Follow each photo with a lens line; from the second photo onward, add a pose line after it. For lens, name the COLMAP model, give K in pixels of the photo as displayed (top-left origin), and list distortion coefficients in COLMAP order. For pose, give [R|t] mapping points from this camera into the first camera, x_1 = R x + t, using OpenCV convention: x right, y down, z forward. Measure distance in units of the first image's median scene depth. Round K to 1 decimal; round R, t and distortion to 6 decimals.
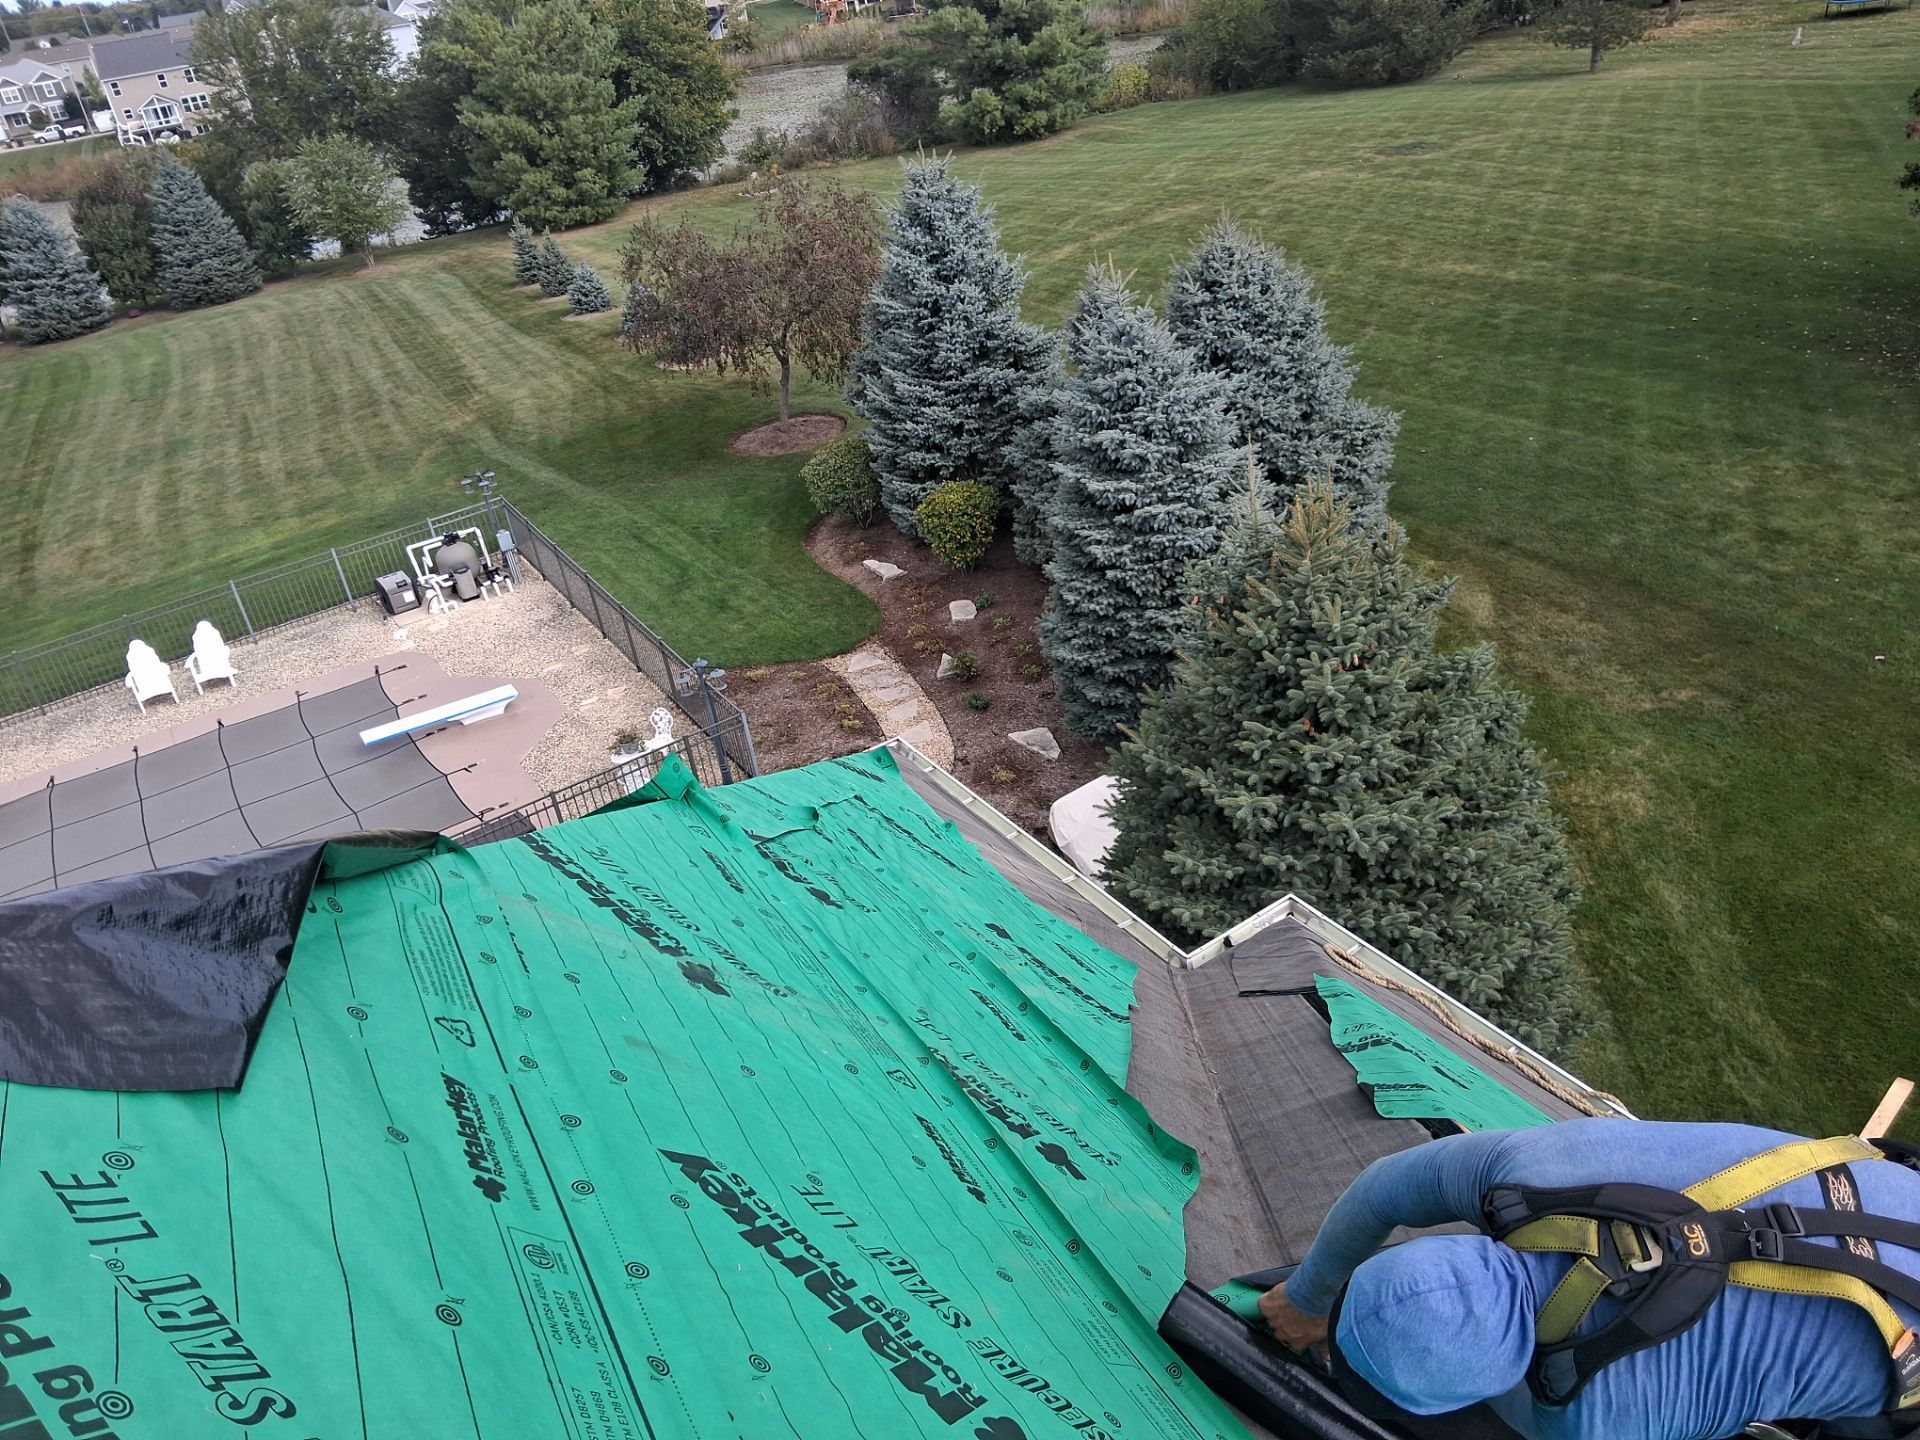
lens RADIAL K [[1534.1, 0, 959.4], [0, 1534.1, 695.1], [0, 0, 1]] dist [0.223015, -0.568947]
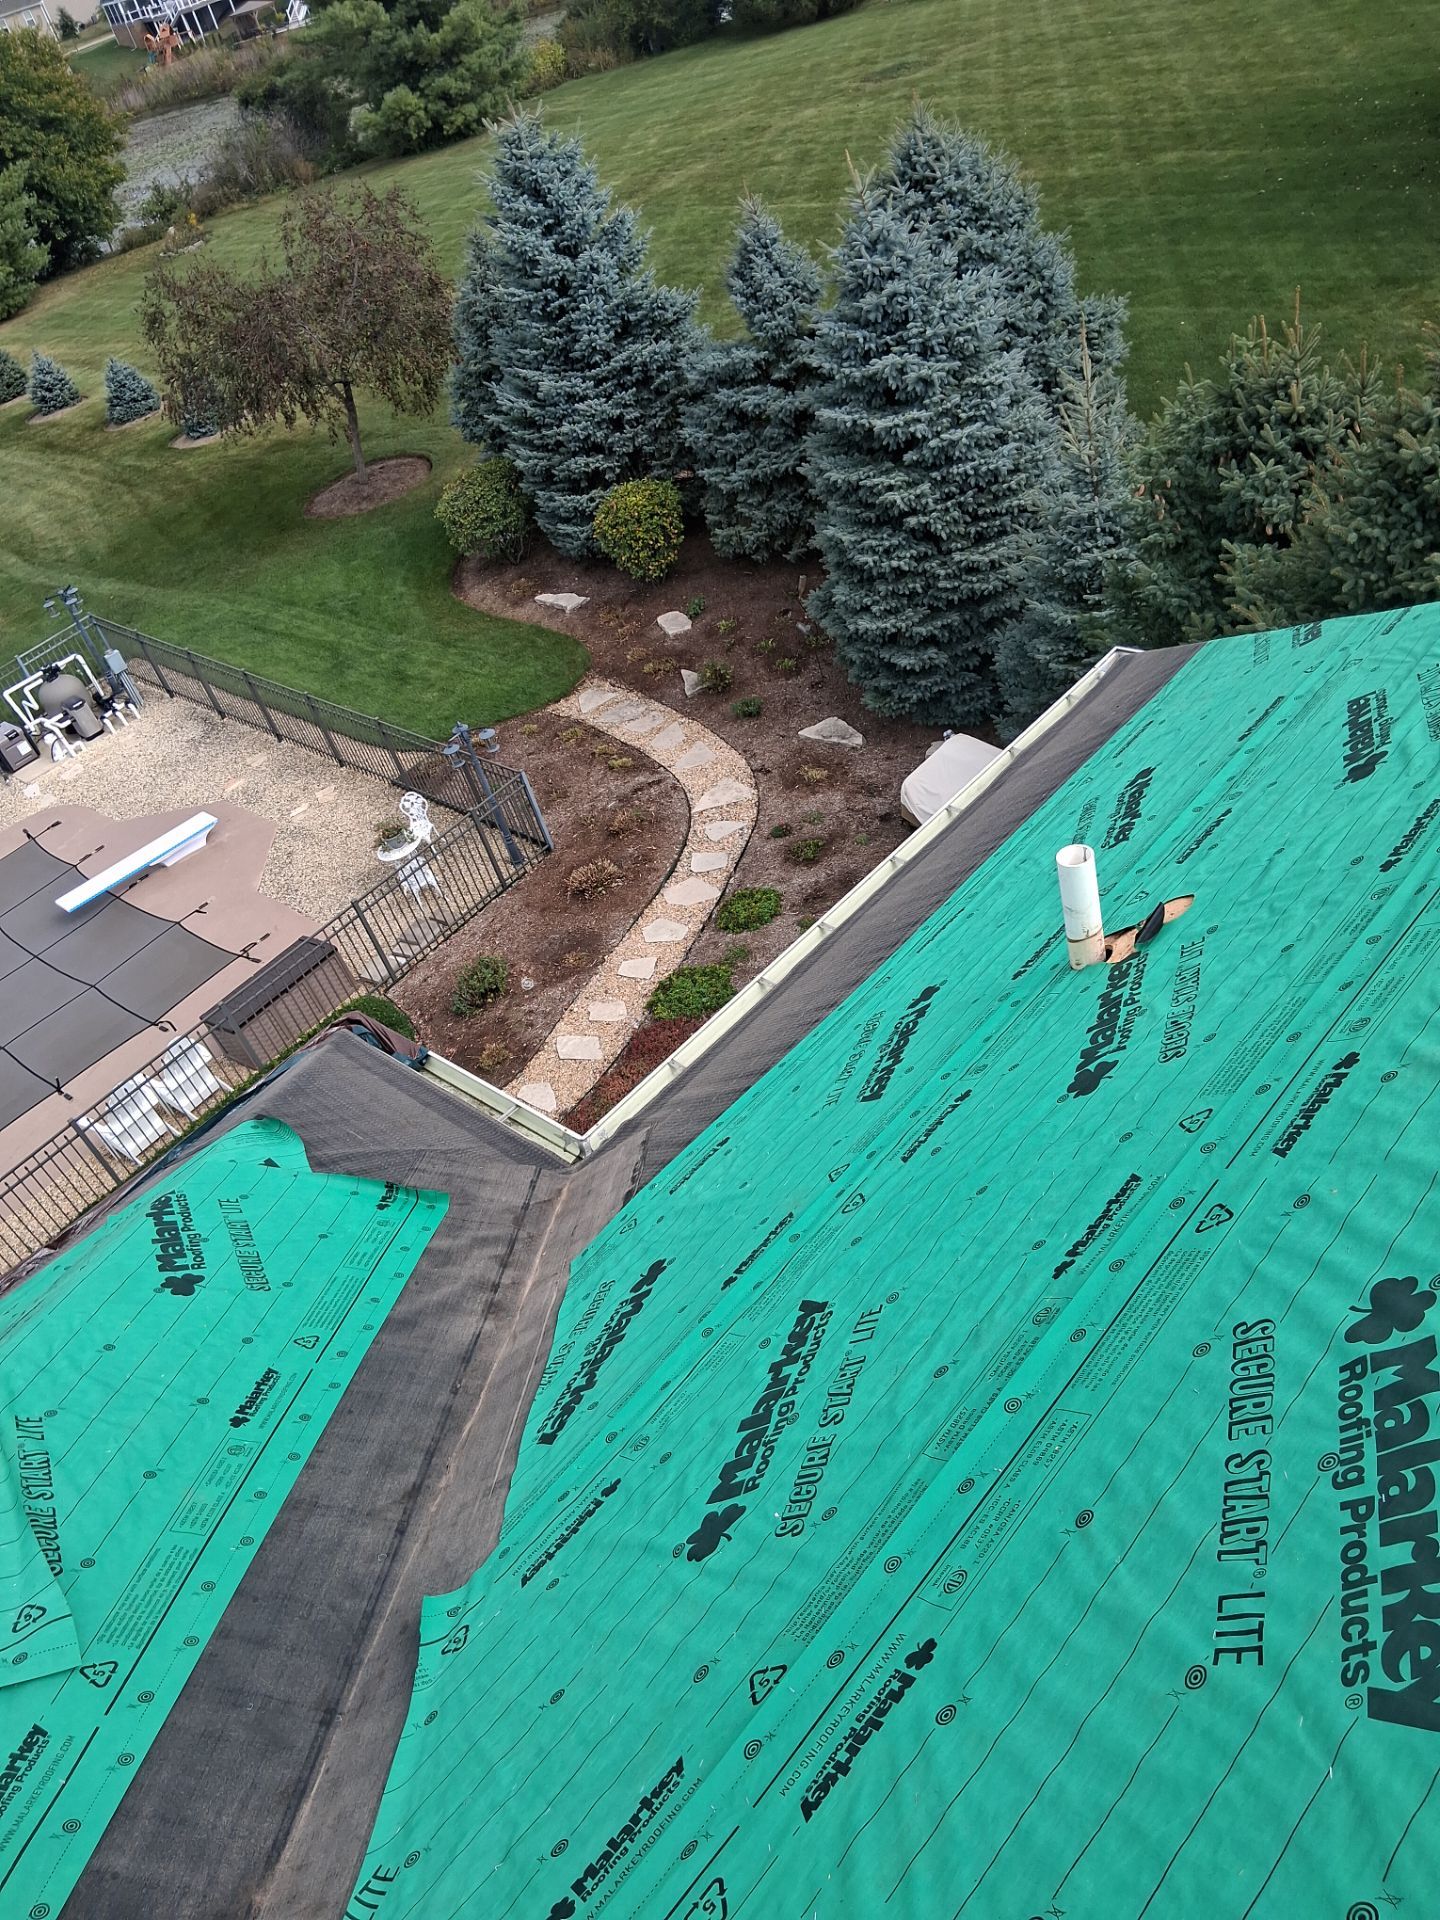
lens RADIAL K [[1522.8, 0, 720.0], [0, 1522.8, 960.0], [0, 0, 1]] dist [0.159026, -0.294782]
pose [[0.957537, -0.244365, 0.153000, -0.159164], [0.221531, 0.963234, 0.152004, 0.005789], [-0.184520, -0.111655, 0.976466, 0.075500]]
